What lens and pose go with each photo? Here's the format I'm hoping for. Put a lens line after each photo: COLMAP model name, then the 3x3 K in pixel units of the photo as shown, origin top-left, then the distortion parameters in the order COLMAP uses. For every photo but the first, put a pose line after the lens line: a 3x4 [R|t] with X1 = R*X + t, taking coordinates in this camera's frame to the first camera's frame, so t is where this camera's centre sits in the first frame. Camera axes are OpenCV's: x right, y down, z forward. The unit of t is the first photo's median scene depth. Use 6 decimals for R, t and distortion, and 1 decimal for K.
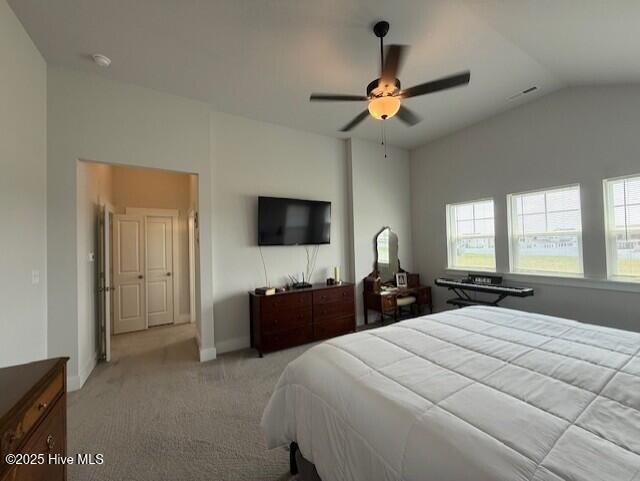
lens RADIAL K [[255.4, 0, 319.9], [0, 255.4, 239.4], [0, 0, 1]] dist [0.000507, -0.000029]
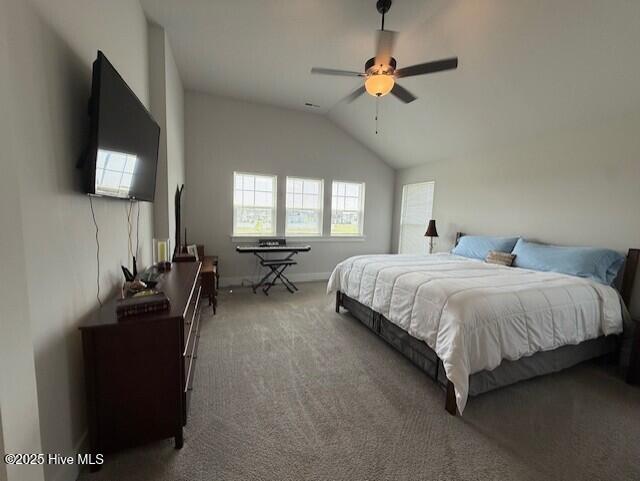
lens RADIAL K [[255.4, 0, 319.8], [0, 255.4, 240.8], [0, 0, 1]] dist [0.000507, -0.000029]
pose [[0.163503, -0.067488, 0.984232, -0.530013], [-0.061183, 0.995043, 0.078393, 0.040527], [-0.984644, -0.073035, 0.158564, 0.605301]]
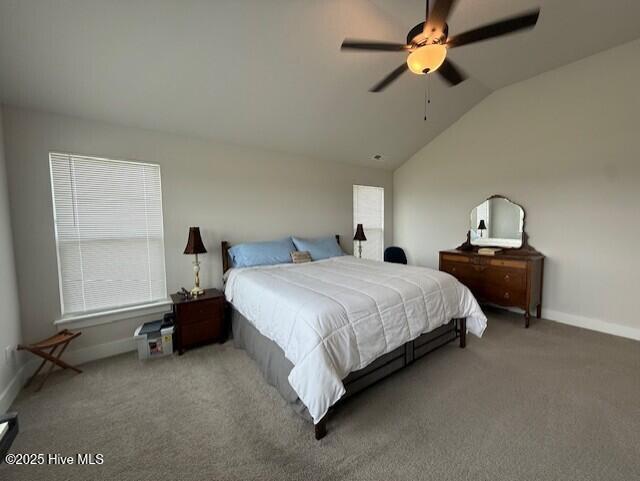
lens RADIAL K [[255.4, 0, 318.7], [0, 255.4, 239.9], [0, 0, 1]] dist [0.000507, -0.000029]
pose [[-0.991474, 0.061167, -0.115054, 0.433455], [0.057857, 0.997815, 0.031893, 0.039065], [0.116753, 0.024964, -0.992847, 1.065738]]
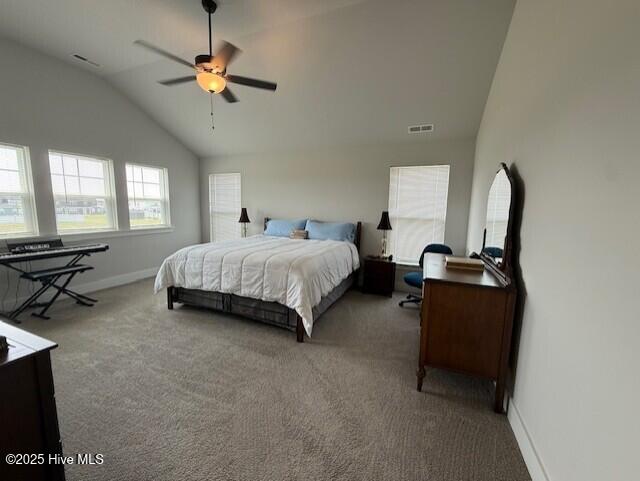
lens RADIAL K [[255.4, 0, 317.8], [0, 255.4, 241.0], [0, 0, 1]] dist [0.000507, -0.000029]
pose [[-0.600275, -0.089505, 0.794770, -0.598415], [-0.022005, 0.995190, 0.095456, 0.042145], [-0.799491, 0.039811, -0.599357, 0.787951]]
